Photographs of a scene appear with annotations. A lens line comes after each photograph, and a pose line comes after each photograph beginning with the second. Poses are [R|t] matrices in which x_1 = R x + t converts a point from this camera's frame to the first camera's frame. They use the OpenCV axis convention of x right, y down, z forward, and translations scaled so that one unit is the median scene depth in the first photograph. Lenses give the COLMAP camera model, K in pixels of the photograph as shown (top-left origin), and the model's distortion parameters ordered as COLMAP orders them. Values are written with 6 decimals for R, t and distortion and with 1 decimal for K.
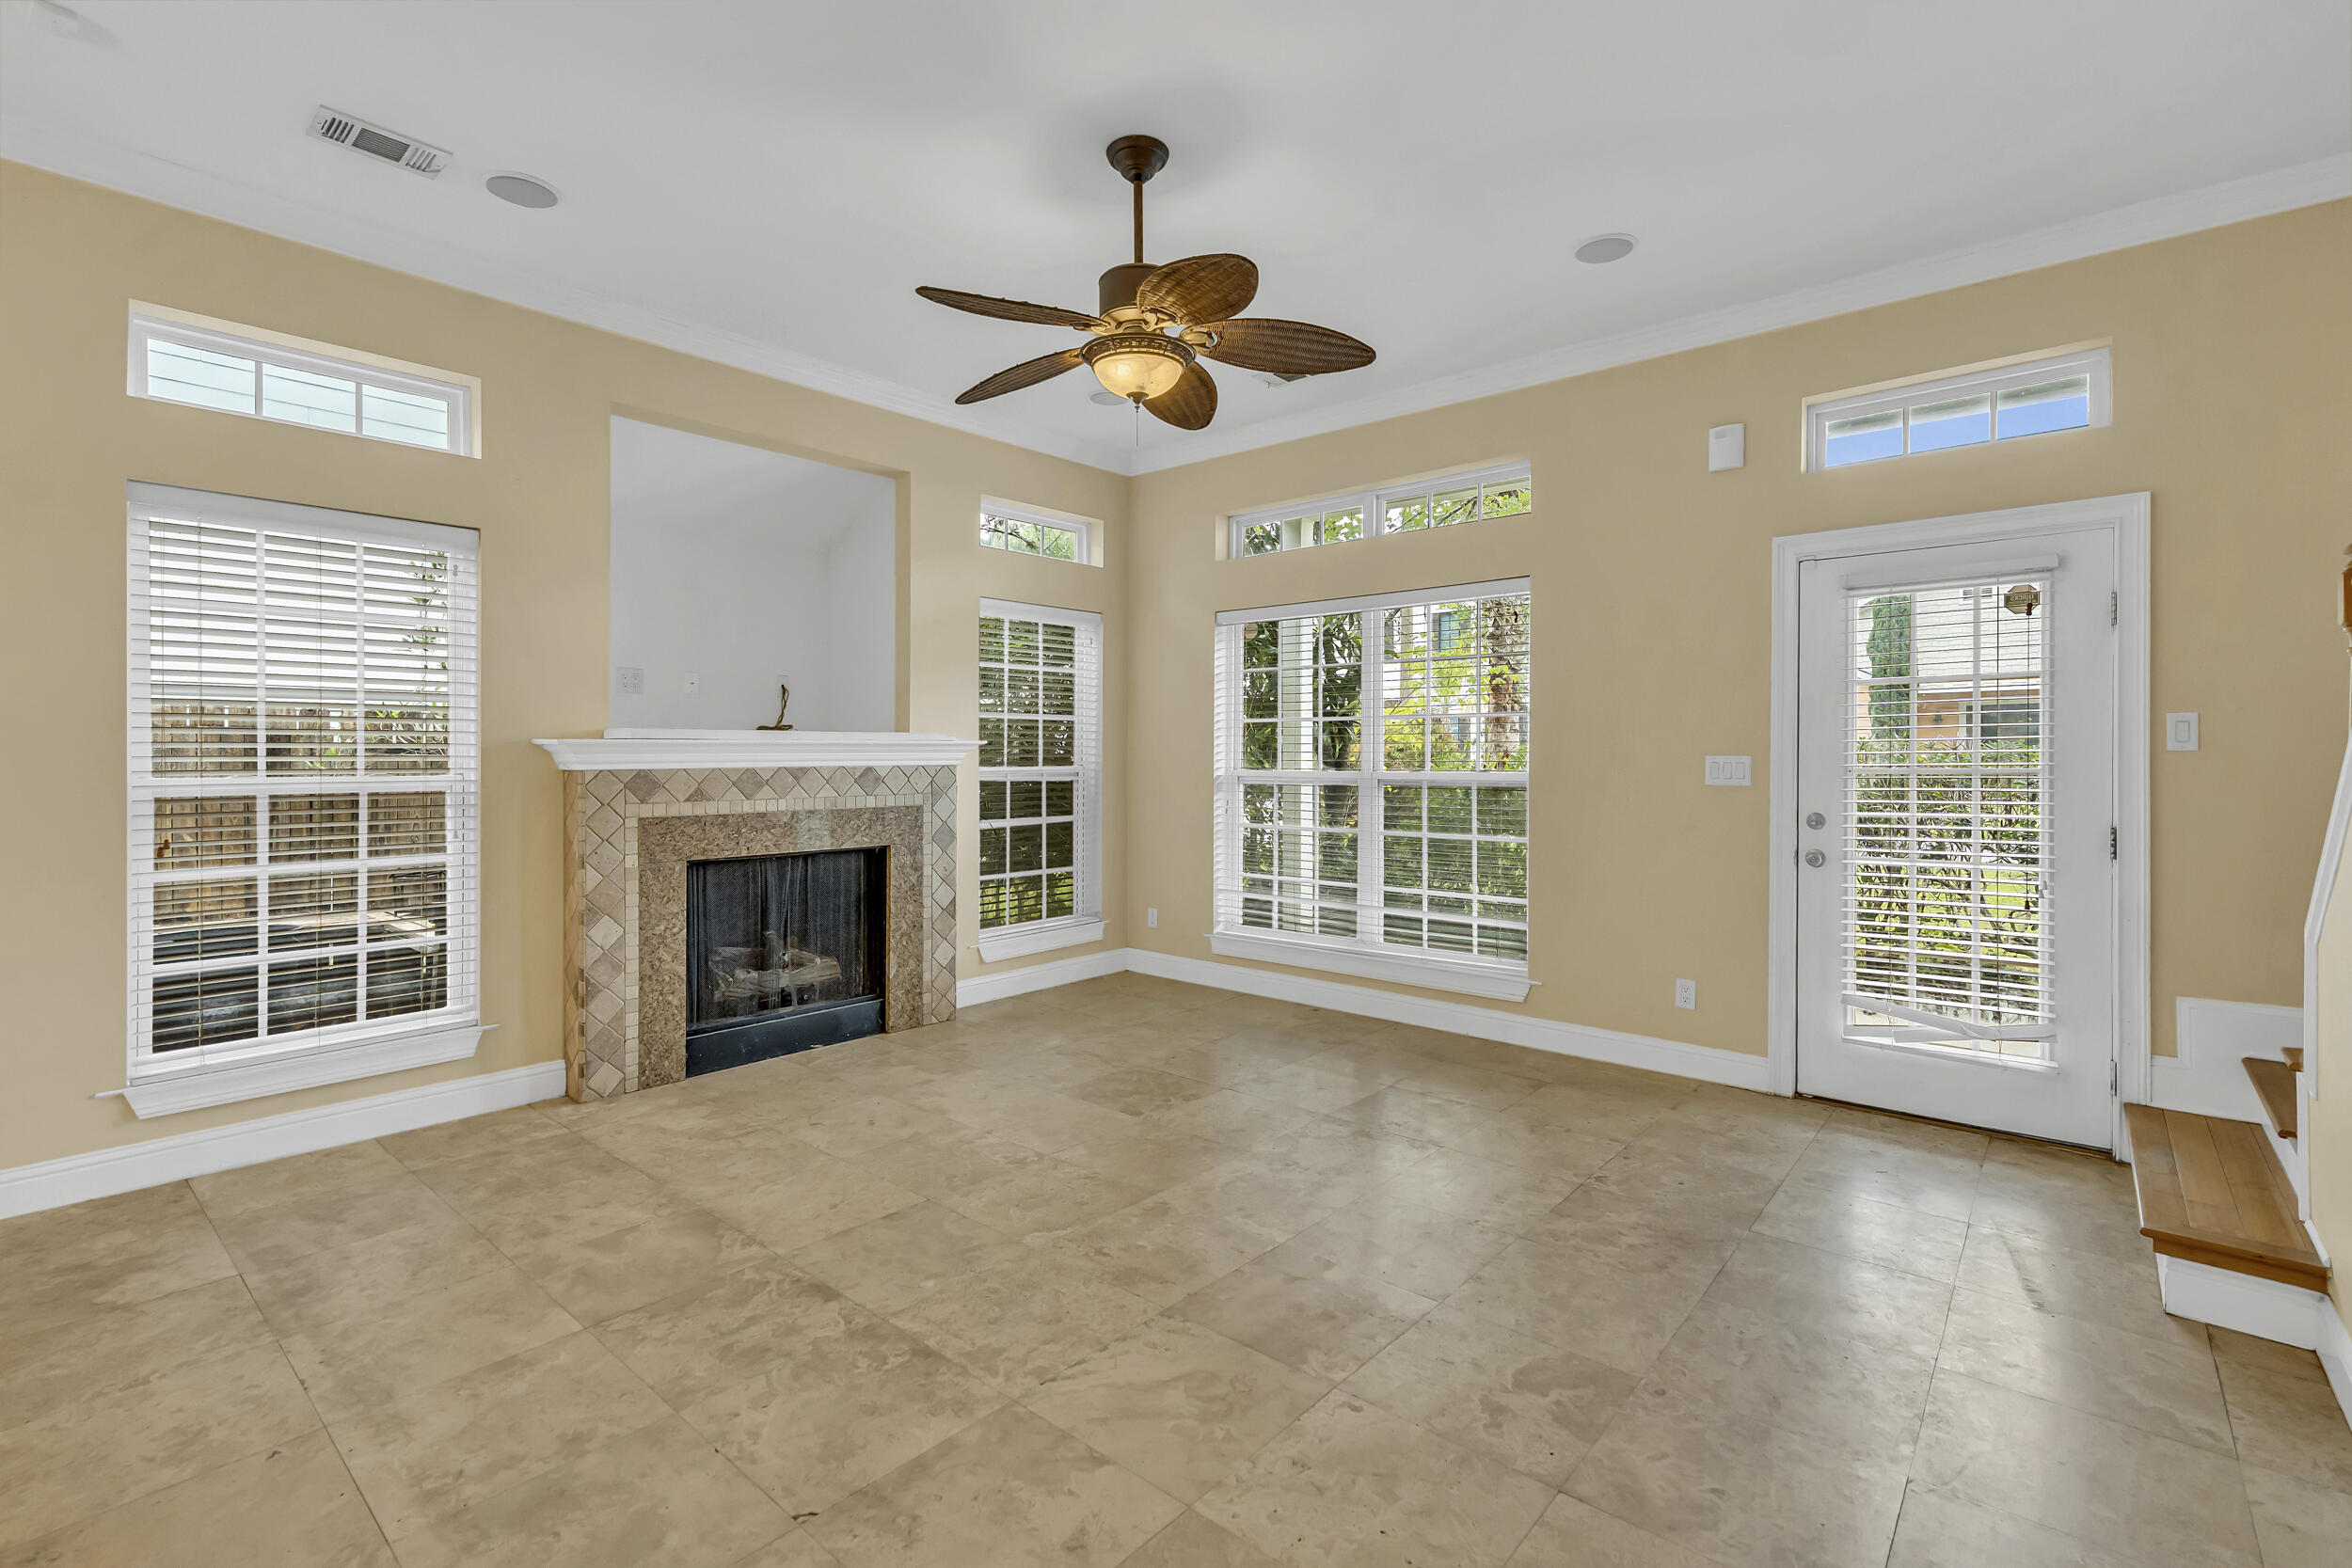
lens RADIAL K [[1060.9, 0, 1171.6], [0, 1060.9, 766.8], [0, 0, 1]] dist [-0.009444, 0.006062]
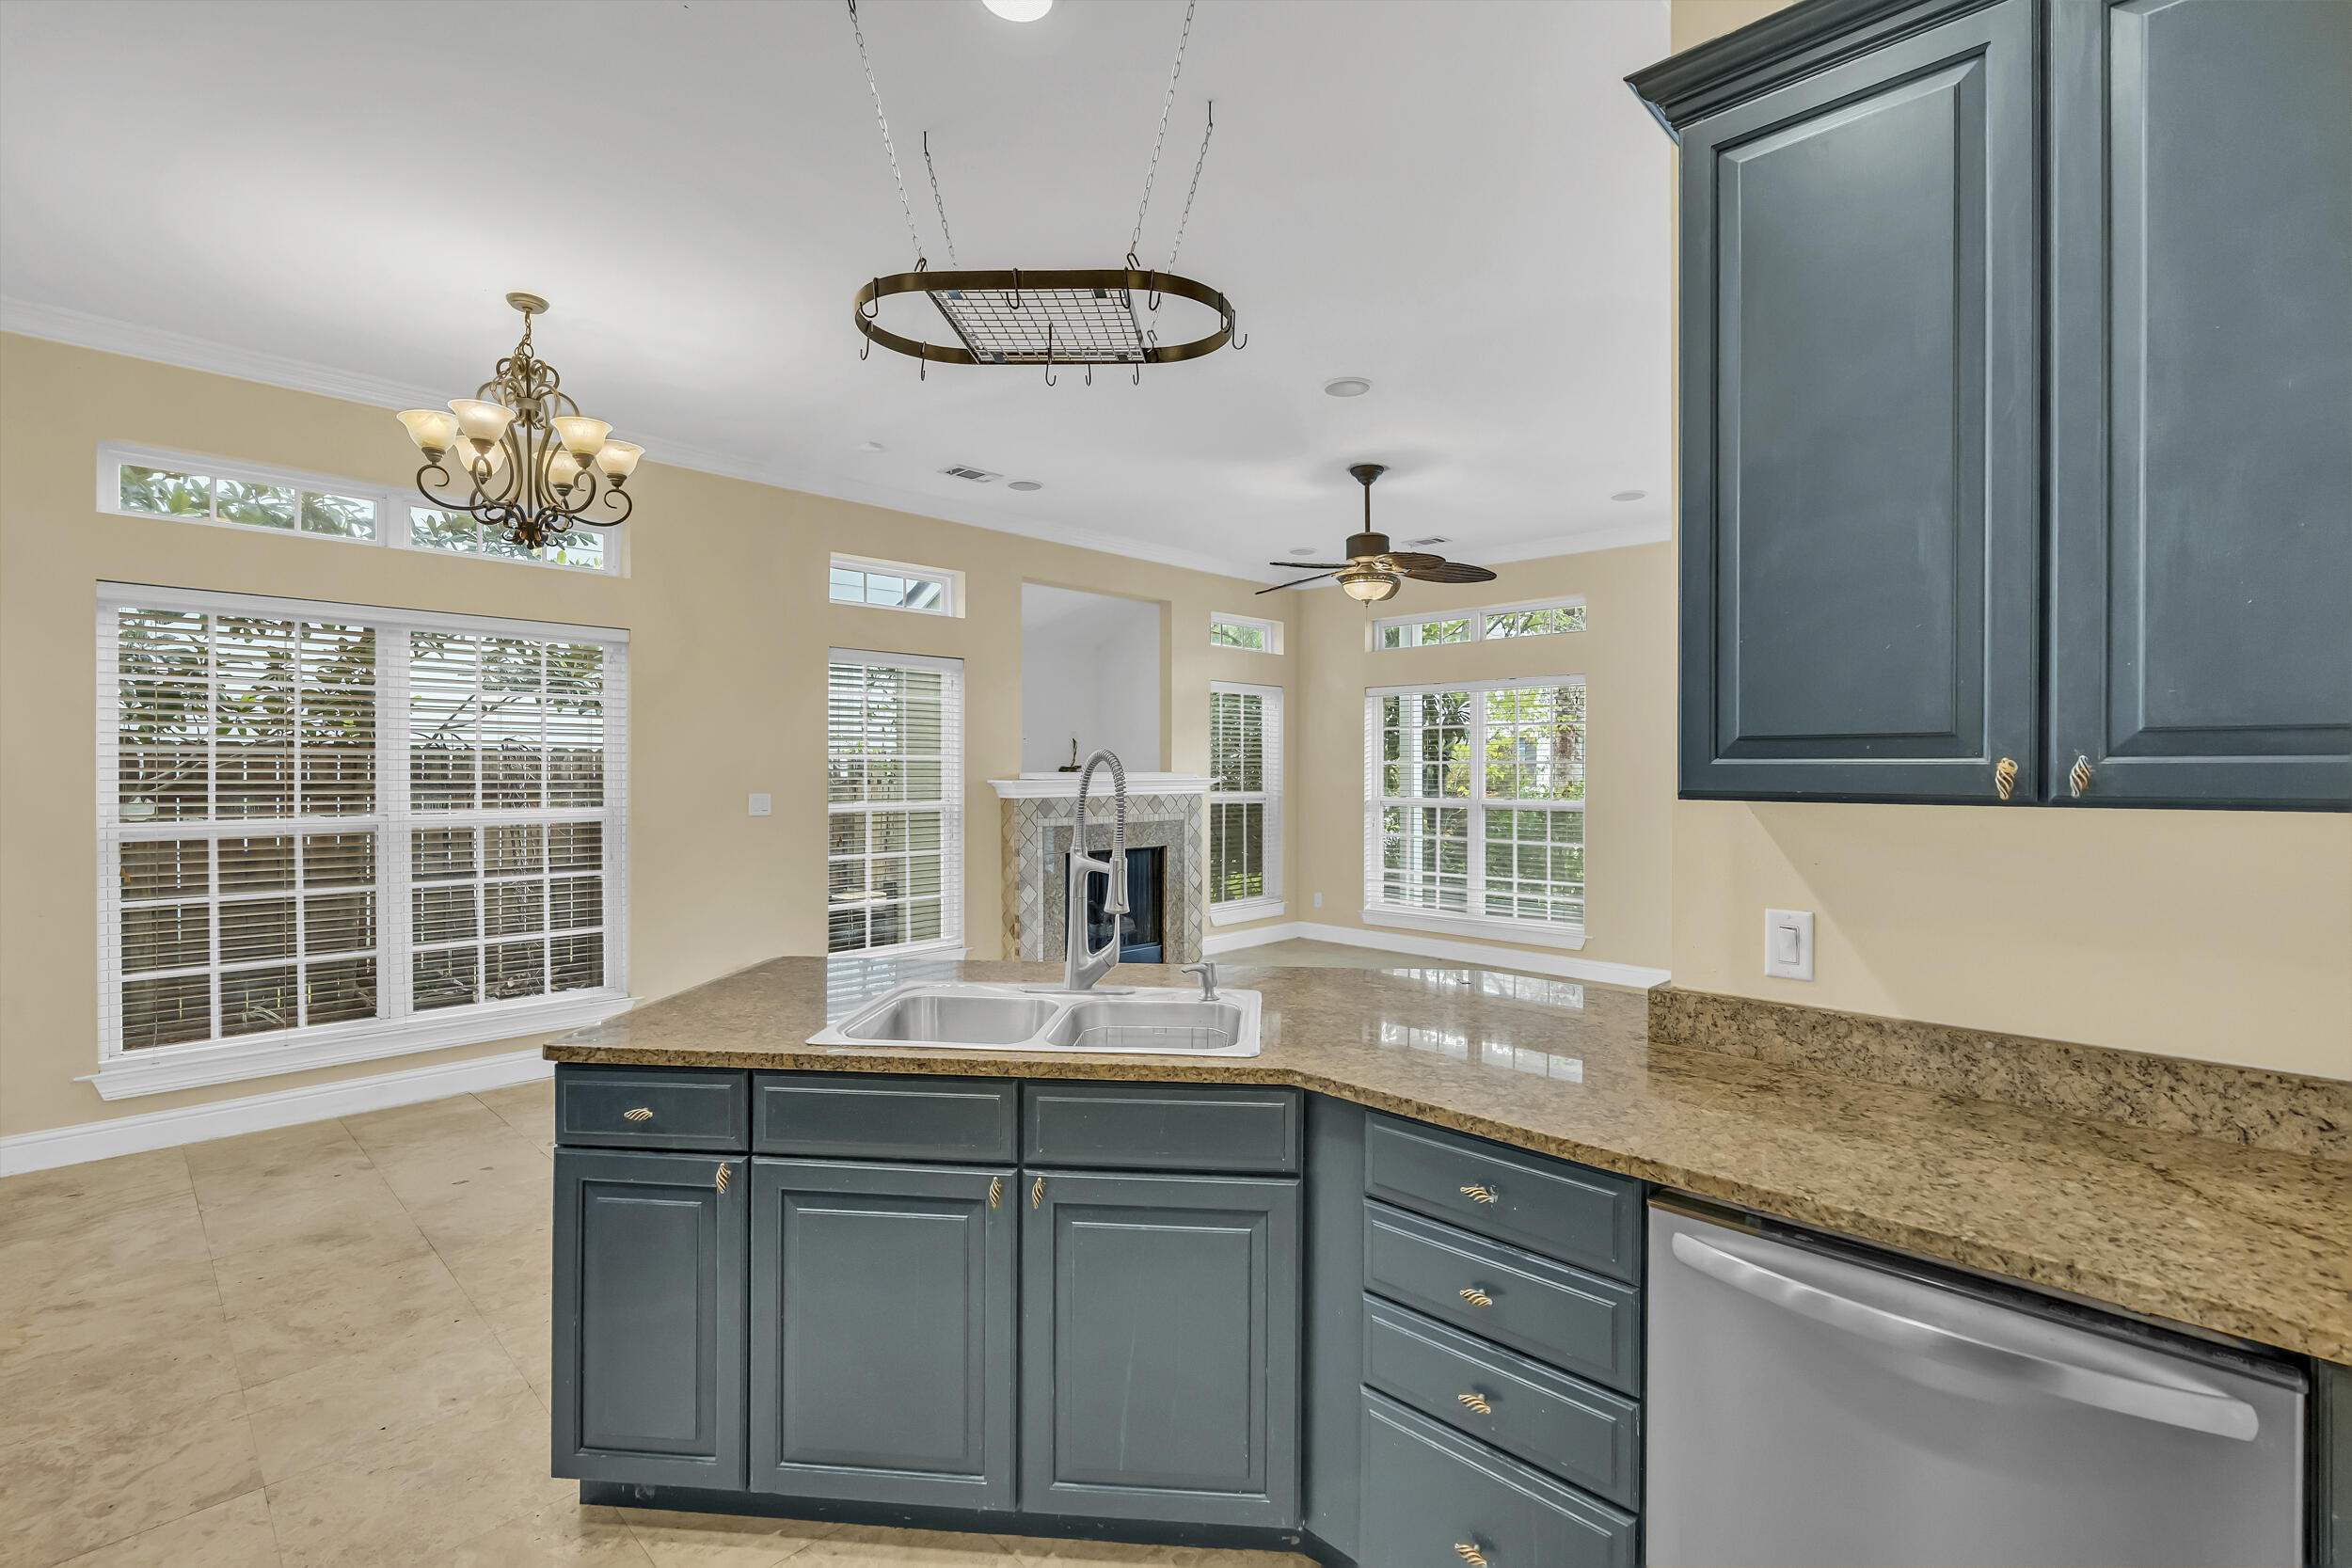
lens RADIAL K [[1060.9, 0, 1178.4], [0, 1060.9, 772.4], [0, 0, 1]] dist [-0.009444, 0.006062]
pose [[0.998863, 0.000555, -0.047662, -0.210843], [-0.000991, 0.999958, -0.009124, -0.023635], [0.047655, 0.009161, 0.998822, -0.667823]]
